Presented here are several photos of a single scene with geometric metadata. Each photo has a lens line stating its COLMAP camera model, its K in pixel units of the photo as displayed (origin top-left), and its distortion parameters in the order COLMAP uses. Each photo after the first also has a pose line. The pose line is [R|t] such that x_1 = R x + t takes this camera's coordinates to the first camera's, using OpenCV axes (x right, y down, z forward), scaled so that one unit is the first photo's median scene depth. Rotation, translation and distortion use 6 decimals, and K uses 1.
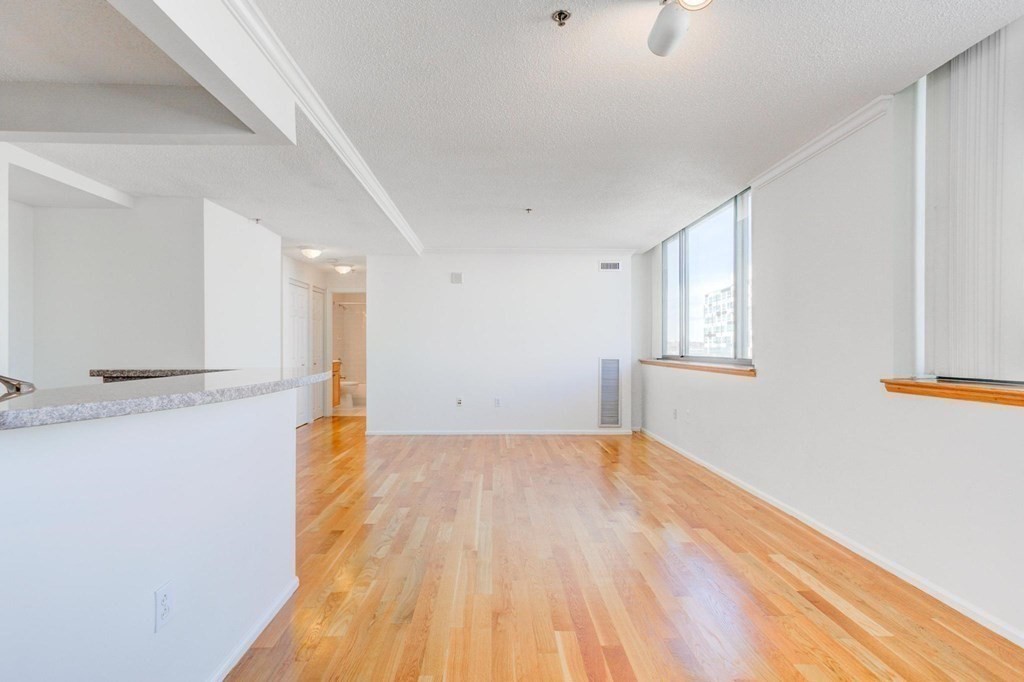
lens RADIAL K [[509.8, 0, 493.8], [0, 509.8, 341.8], [0, 0, 1]] dist [0.015642, 0.000524]
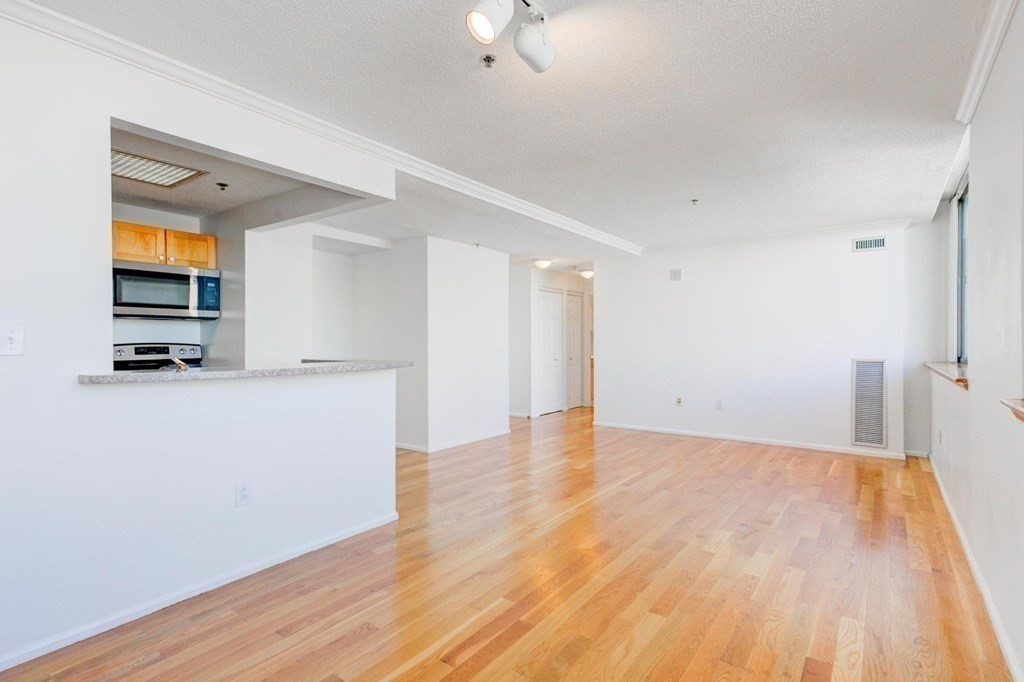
lens RADIAL K [[499.3, 0, 512.0], [0, 499.3, 341.0], [0, 0, 1]] dist [0.014660, 0.000315]
pose [[0.802906, -0.000092, -0.596106, 0.421731], [0.004067, 0.999978, 0.005325, -0.006231], [0.596092, -0.006700, 0.802888, 0.064176]]
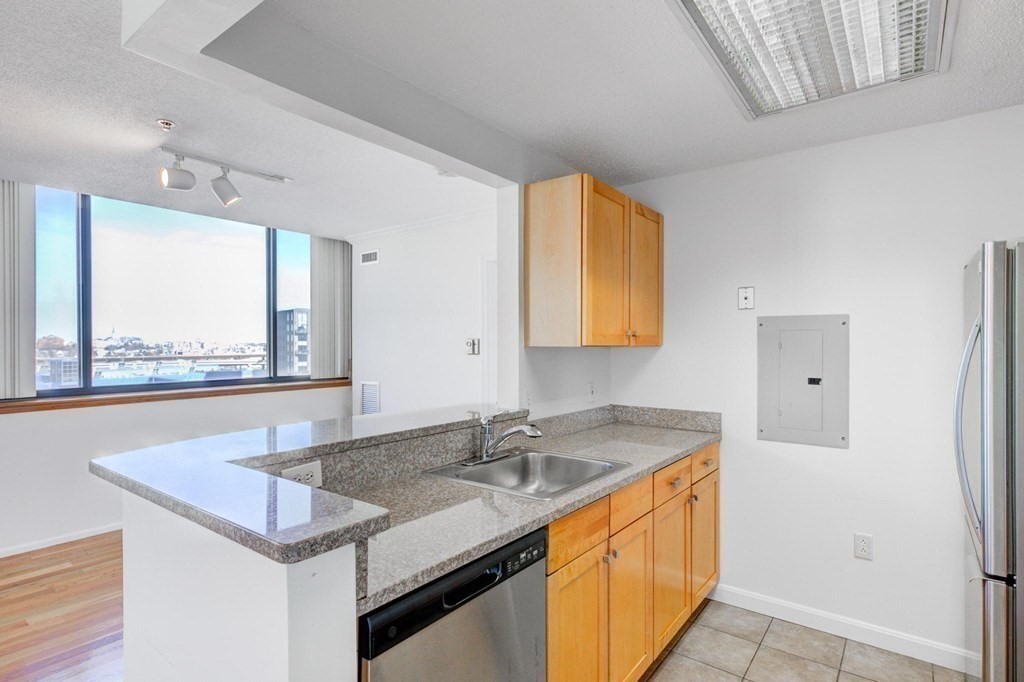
lens RADIAL K [[520.5, 0, 498.2], [0, 520.5, 343.7], [0, 0, 1]] dist [0.000960, 0.002818]
pose [[-0.779494, 0.003215, 0.626401, -0.648184], [-0.001557, 0.999974, -0.007070, -0.045558], [-0.626408, -0.006486, -0.779469, 0.745376]]
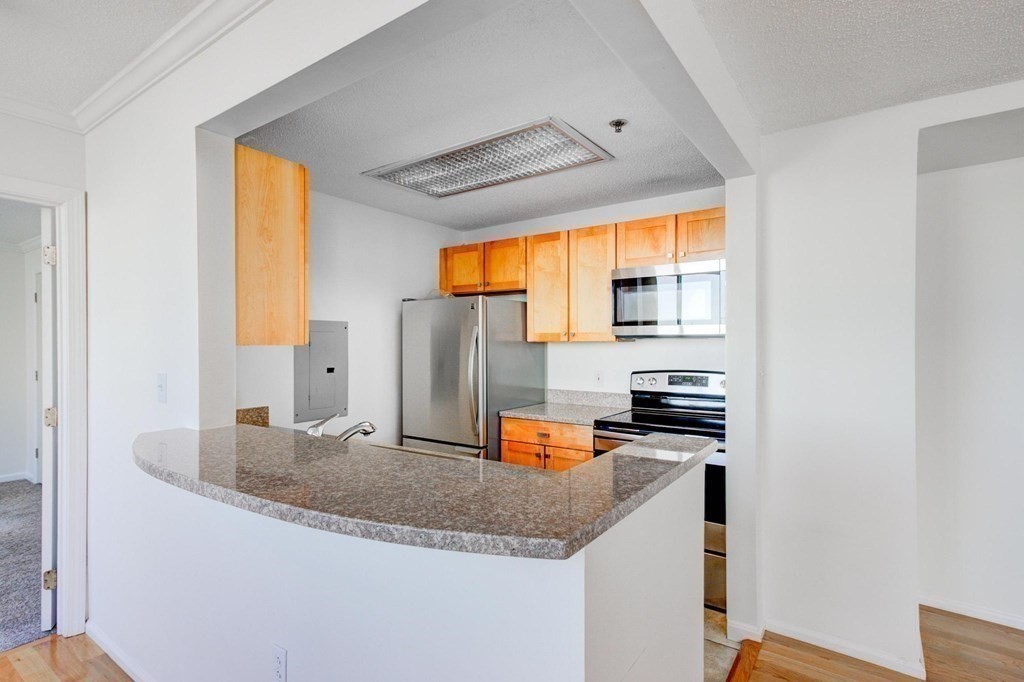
lens RADIAL K [[506.1, 0, 512.4], [0, 506.1, 346.4], [0, 0, 1]] dist [0.003789, 0.000515]
pose [[-0.580959, 0.010349, -0.813867, -0.032423], [0.008315, 0.999942, 0.006780, -0.047148], [0.813890, -0.002828, -0.581012, 0.733455]]
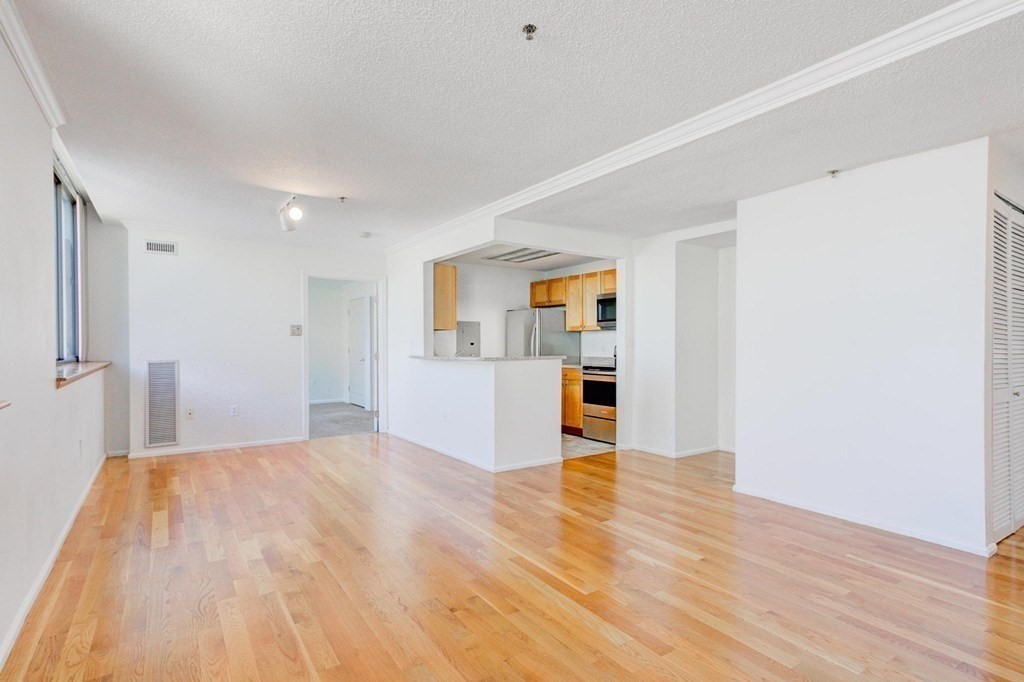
lens RADIAL K [[511.6, 0, 512.0], [0, 511.6, 341.0], [0, 0, 1]] dist [0.008563, 0.000528]
pose [[-0.826030, -0.002260, -0.563622, 0.391936], [0.005370, 0.999915, -0.011878, 0.008435], [0.563601, -0.012838, -0.825948, 1.626983]]
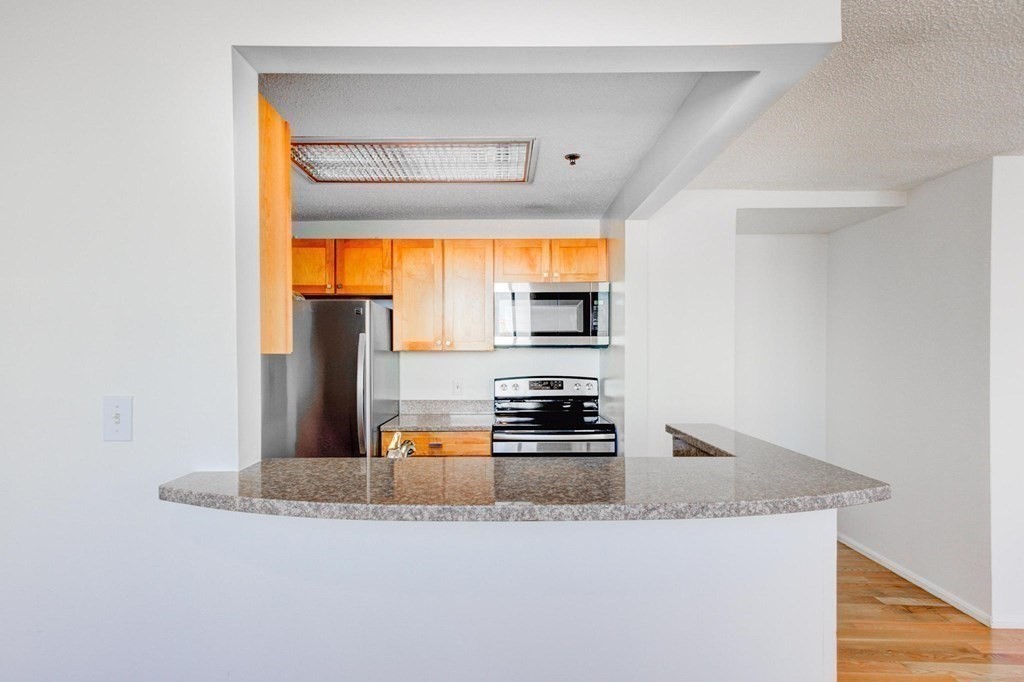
lens RADIAL K [[515.4, 0, 506.9], [0, 515.4, 355.8], [0, 0, 1]] dist [0.022178, 0.000403]
pose [[-0.008356, 0.008832, -0.999926, 0.092794], [0.007229, 0.999935, 0.008771, -0.046892], [0.999939, -0.007155, -0.008420, 0.417475]]
